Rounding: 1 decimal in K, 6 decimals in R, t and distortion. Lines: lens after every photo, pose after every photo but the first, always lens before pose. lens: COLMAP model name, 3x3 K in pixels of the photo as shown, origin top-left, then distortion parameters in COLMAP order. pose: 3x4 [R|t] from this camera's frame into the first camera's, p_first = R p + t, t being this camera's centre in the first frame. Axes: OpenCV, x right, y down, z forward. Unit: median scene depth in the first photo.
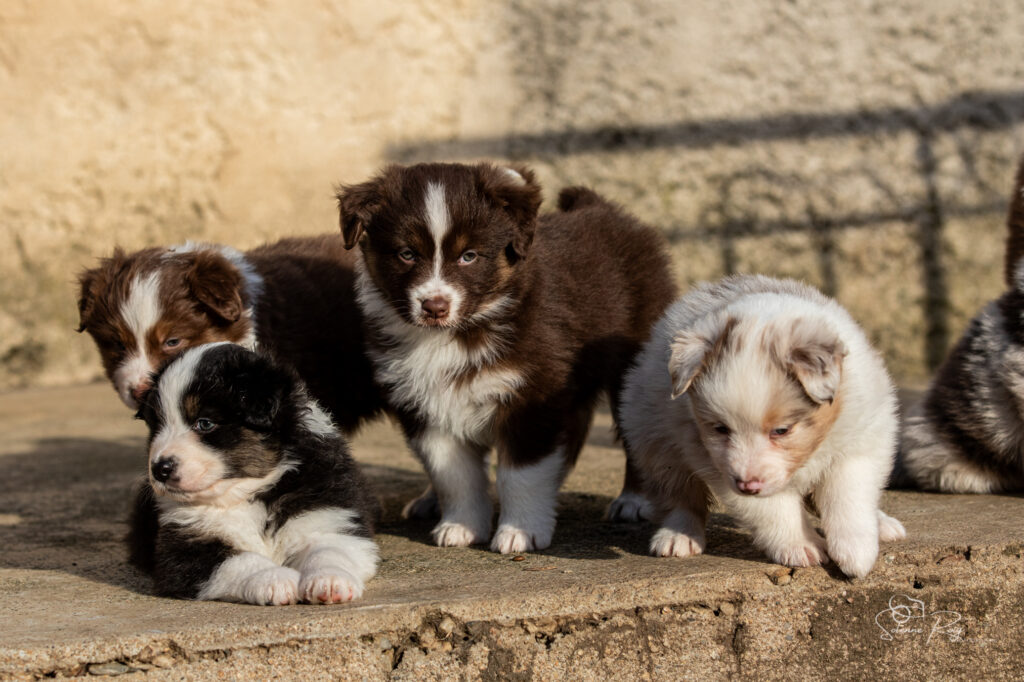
lens RADIAL K [[4564.5, 0, 512.0], [0, 4564.5, 341.0], [0, 0, 1]] dist [-0.057221, -0.275828]
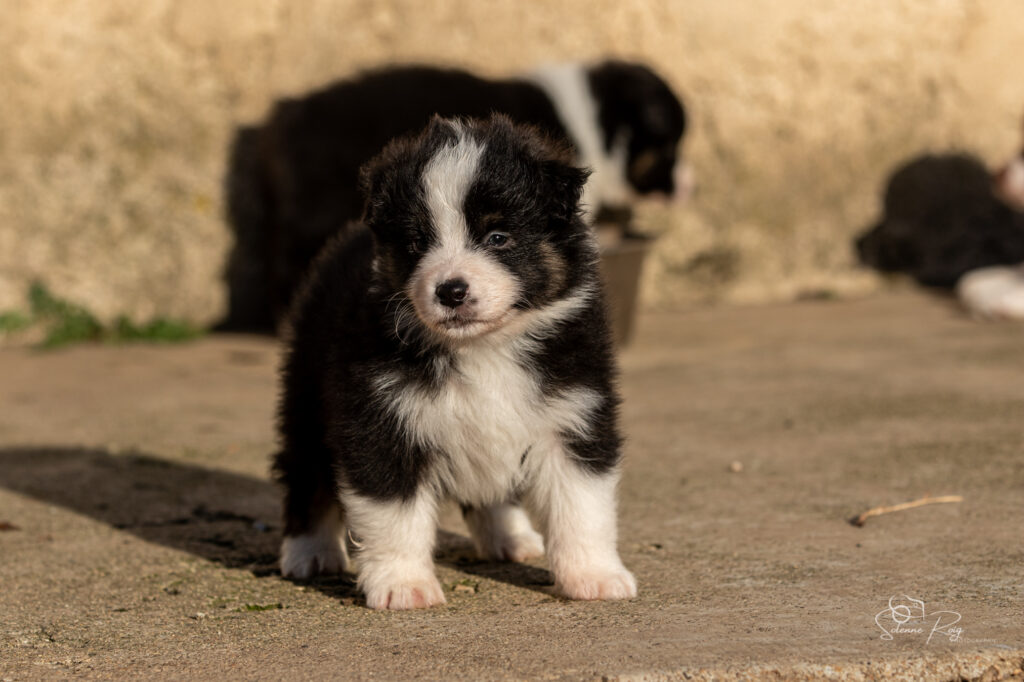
lens RADIAL K [[5246.6, 0, 512.0], [0, 5246.6, 341.0], [0, 0, 1]] dist [0.031024, 2.971563]
pose [[0.993058, 0.032159, -0.113141, -0.060664], [-0.029954, 0.999328, 0.021140, -0.002767], [0.113745, -0.017604, 0.993354, 0.125814]]
